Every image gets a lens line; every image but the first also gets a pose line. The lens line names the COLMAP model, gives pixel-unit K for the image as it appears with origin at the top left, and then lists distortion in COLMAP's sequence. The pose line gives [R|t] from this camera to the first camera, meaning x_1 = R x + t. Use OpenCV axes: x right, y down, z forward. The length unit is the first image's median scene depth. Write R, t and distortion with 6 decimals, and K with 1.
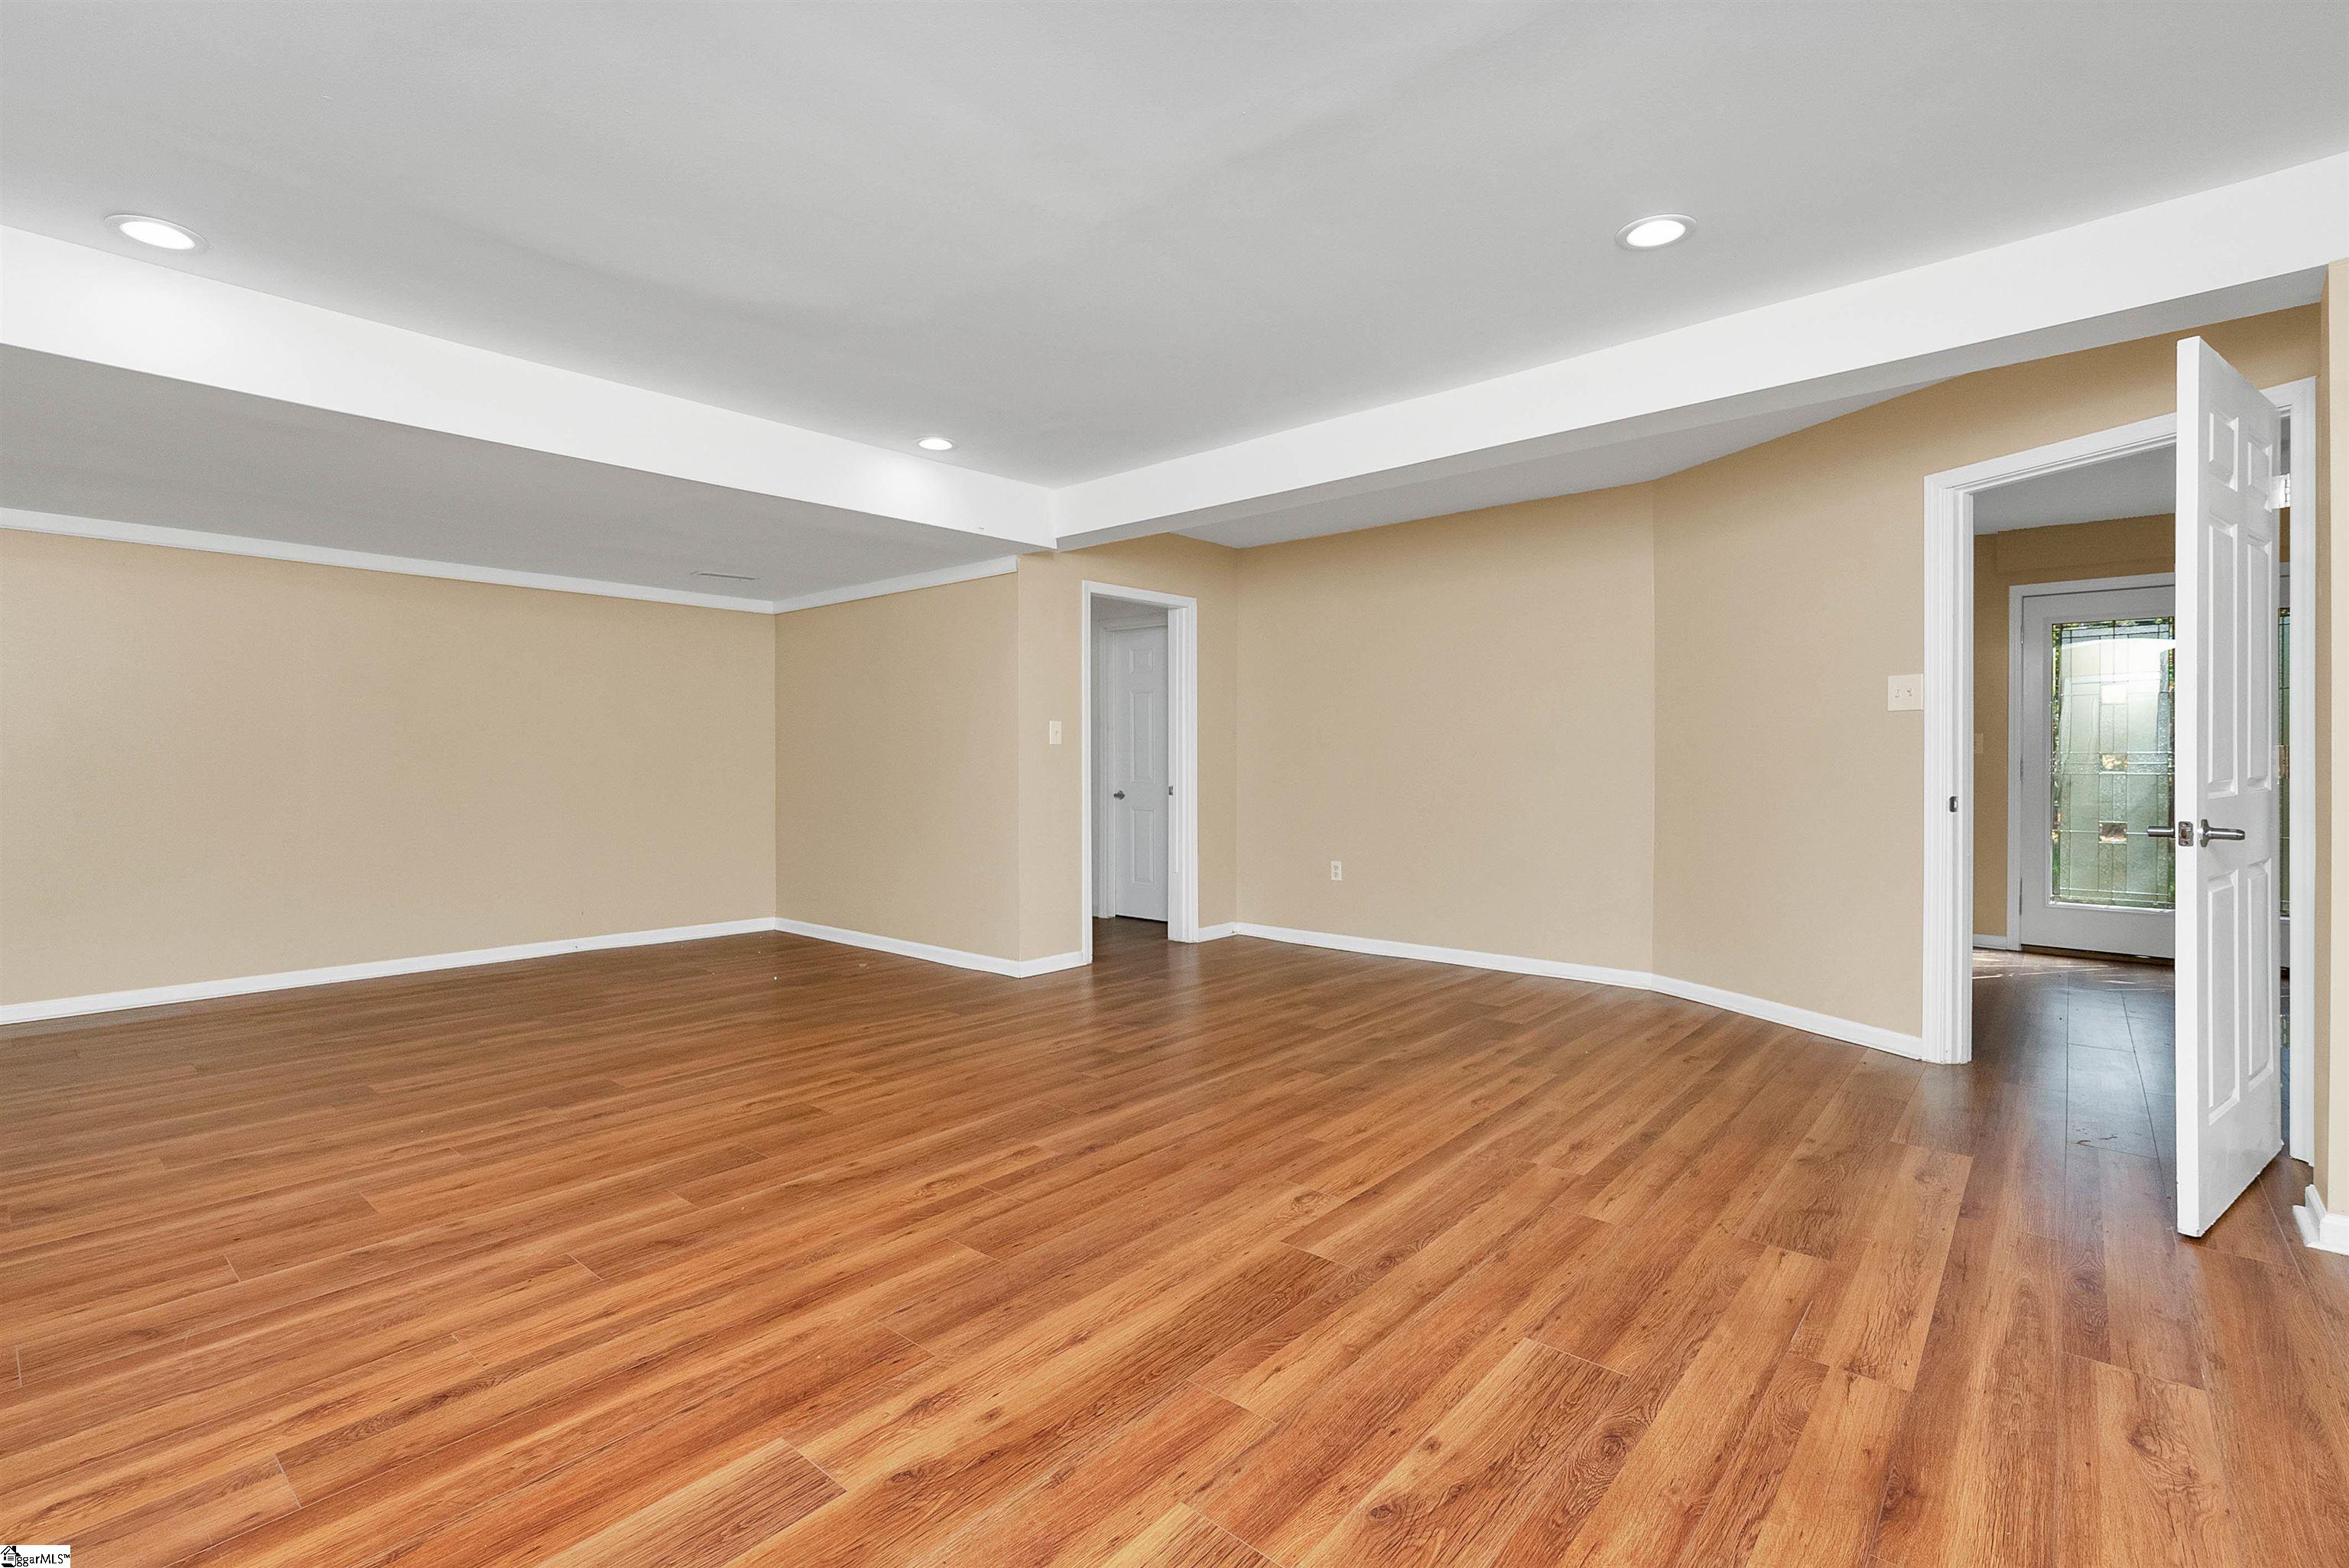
lens RADIAL K [[1070.0, 0, 1193.1], [0, 1070.0, 765.4], [0, 0, 1]] dist [0.001841, -0.000855]
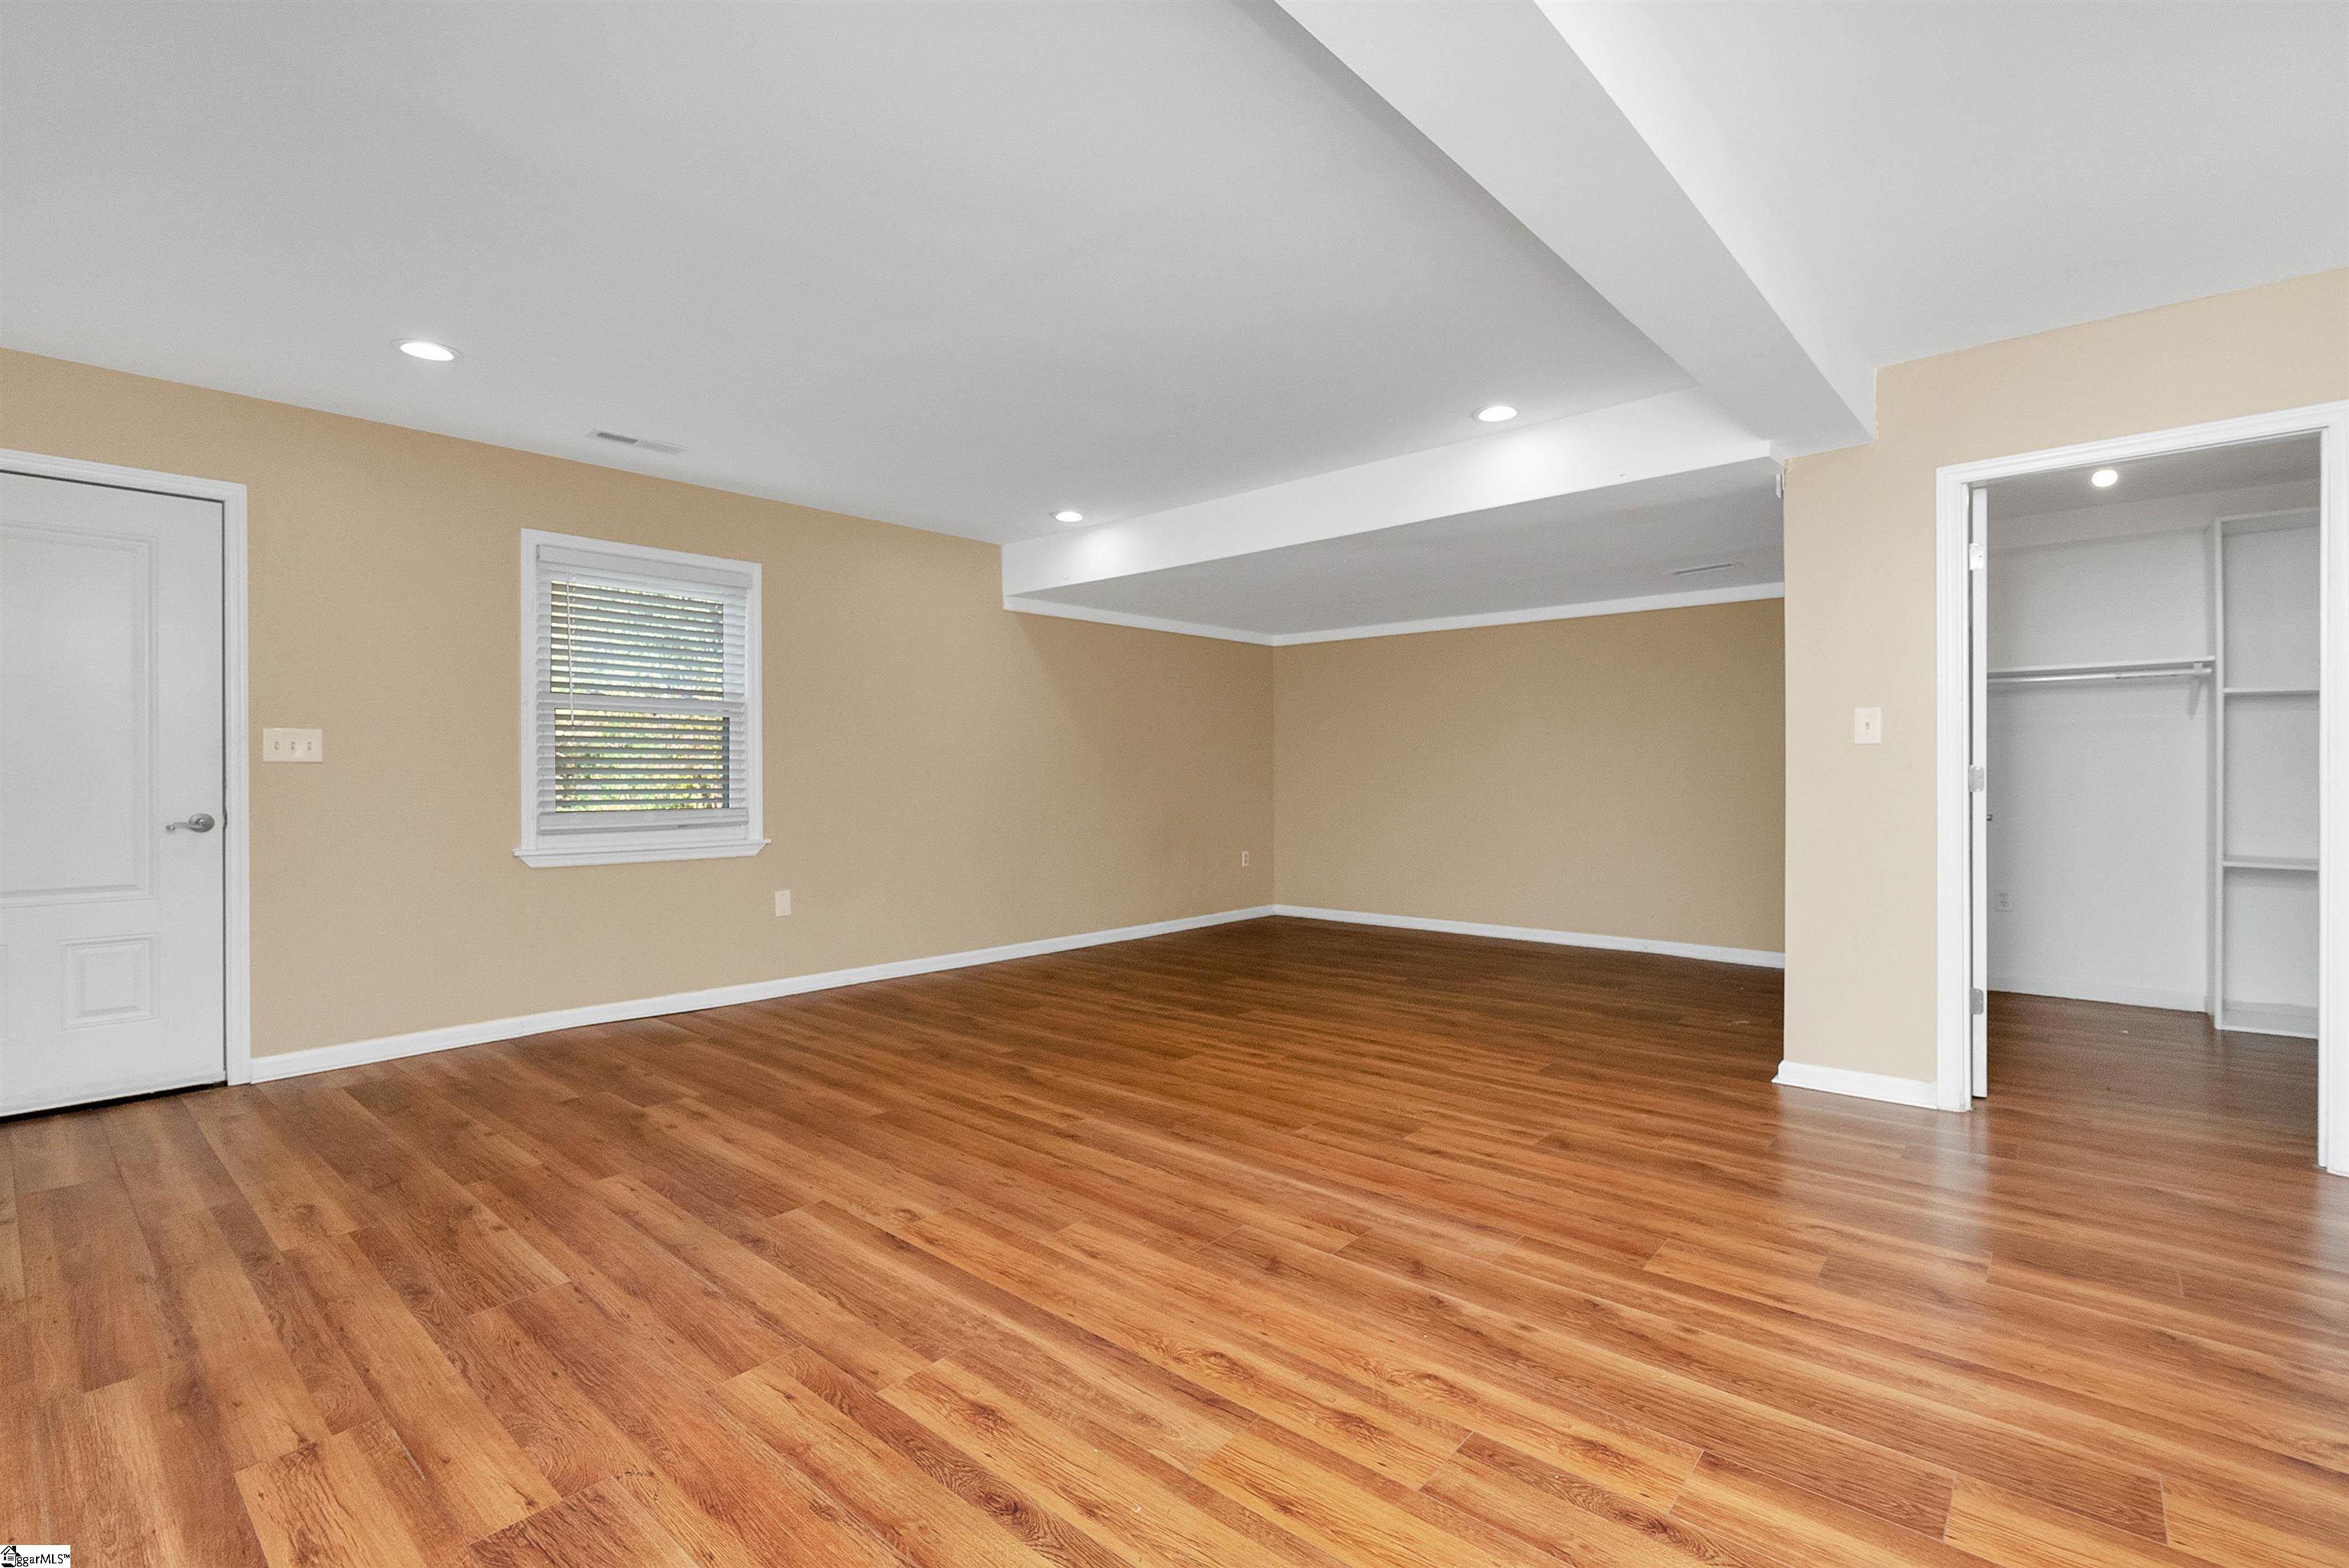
lens RADIAL K [[1050.6, 0, 1174.5], [0, 1050.6, 784.0], [0, 0, 1]] dist [0.002354, 0.000356]
pose [[-0.029270, 0.006724, -0.999549, 1.095220], [0.004947, 0.999966, 0.006582, -0.004012], [0.999559, -0.004752, -0.029302, 1.299952]]
